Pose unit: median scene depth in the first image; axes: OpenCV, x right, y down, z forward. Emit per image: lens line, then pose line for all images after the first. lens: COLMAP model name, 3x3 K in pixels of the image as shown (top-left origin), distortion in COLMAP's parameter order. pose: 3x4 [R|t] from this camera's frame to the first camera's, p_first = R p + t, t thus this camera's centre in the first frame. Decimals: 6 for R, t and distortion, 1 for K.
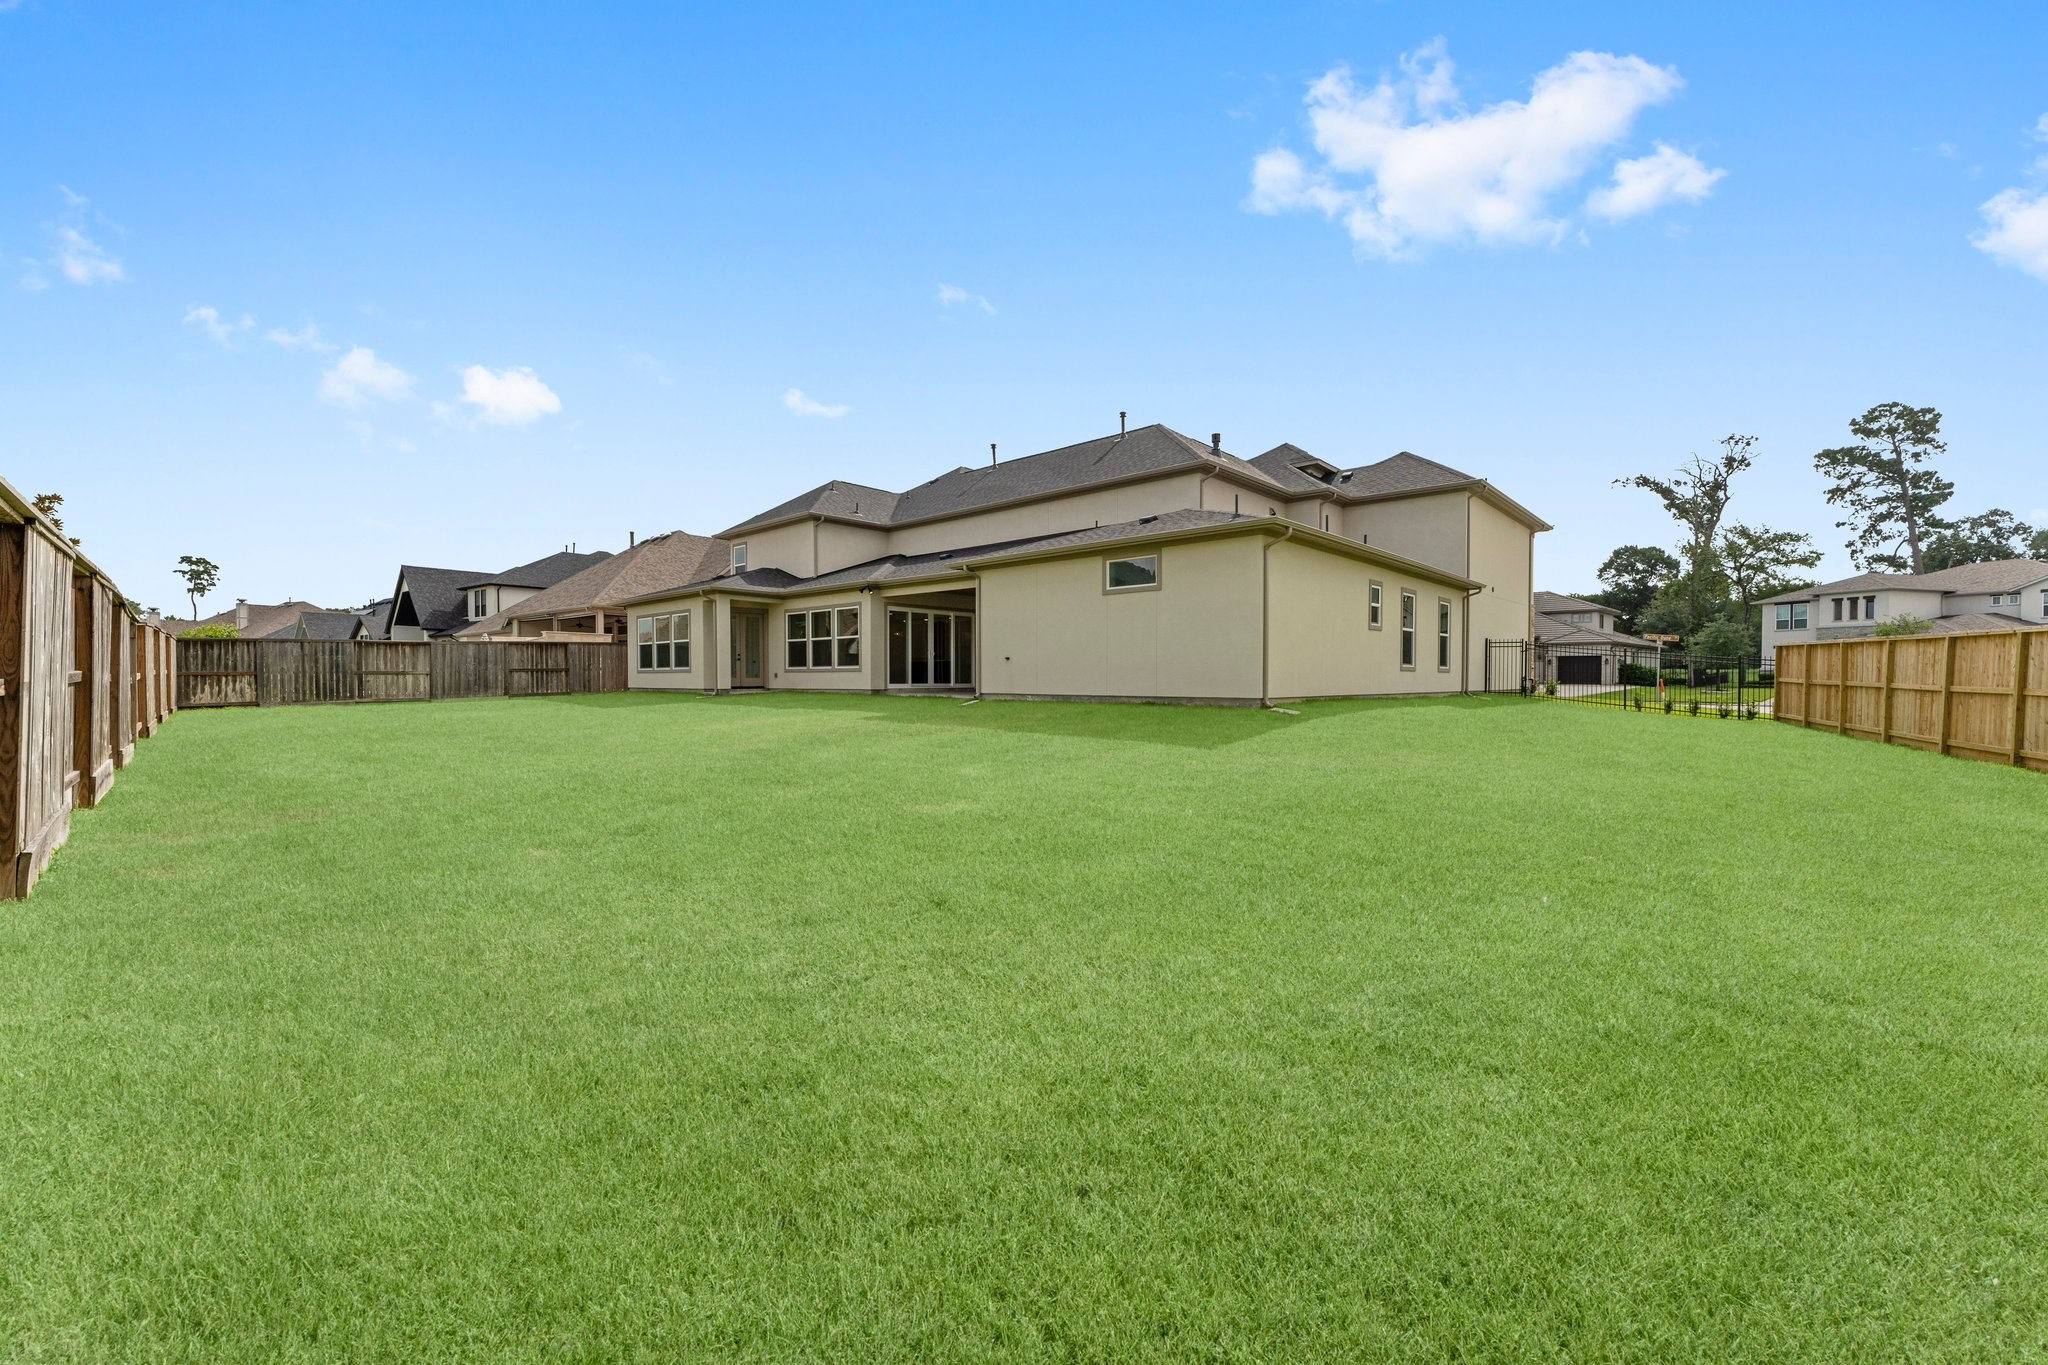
lens RADIAL K [[816.7, 0, 1031.6], [0, 816.7, 690.9], [0, 0, 1]] dist [-0.000976, -0.000106]
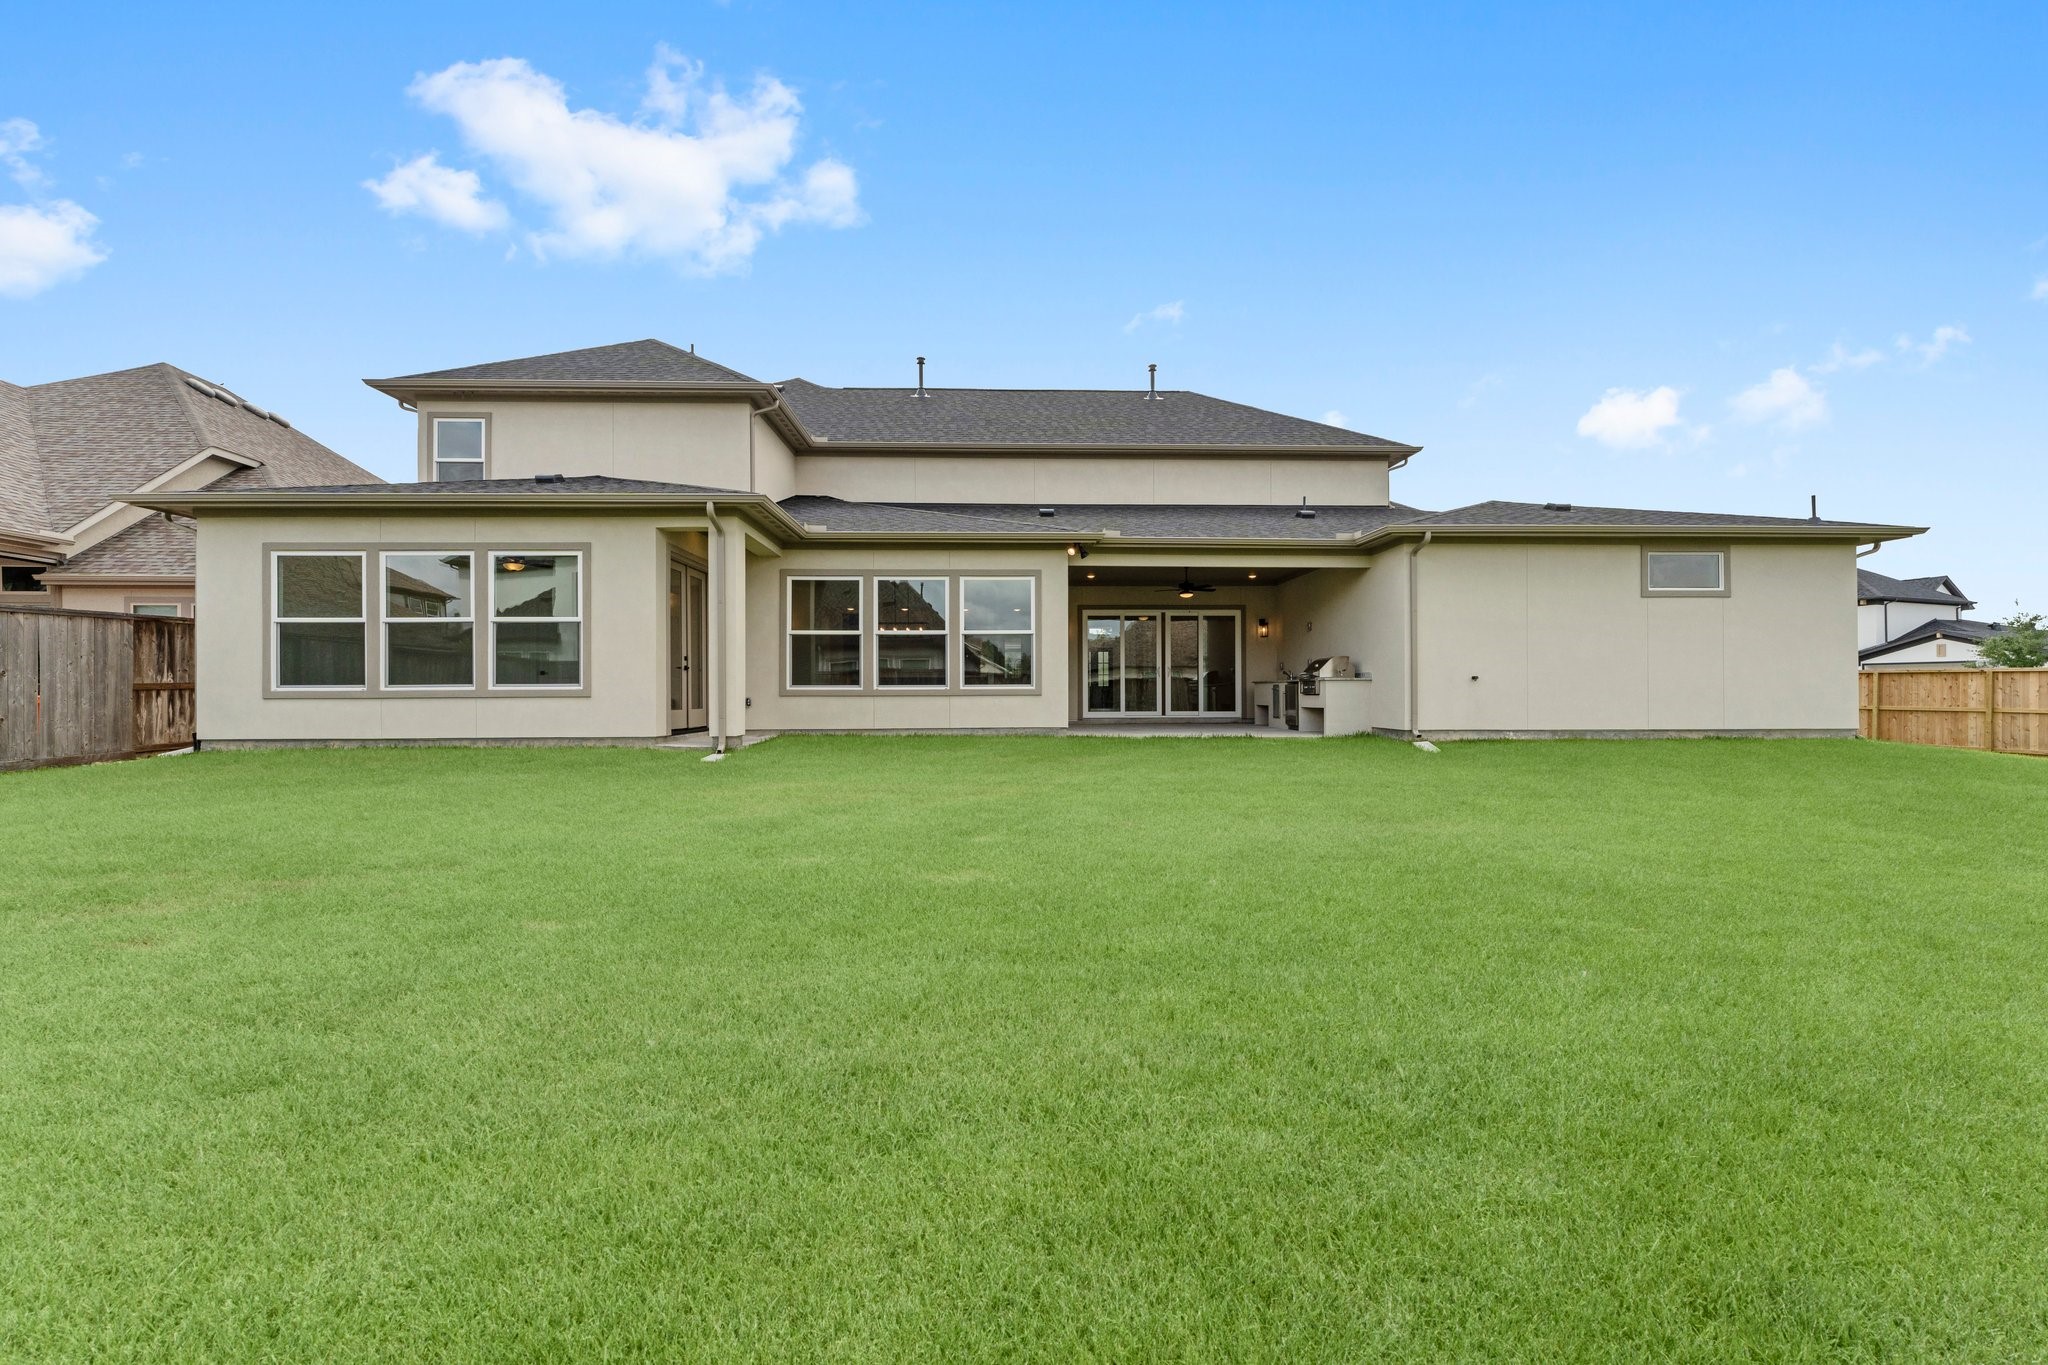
lens RADIAL K [[816.7, 0, 1031.6], [0, 816.7, 690.9], [0, 0, 1]] dist [-0.000976, -0.000106]
pose [[0.704597, 0.003307, 0.709600, -0.562056], [0.014676, 0.999707, -0.019231, -0.015509], [-0.709456, 0.023965, 0.704343, 0.571001]]
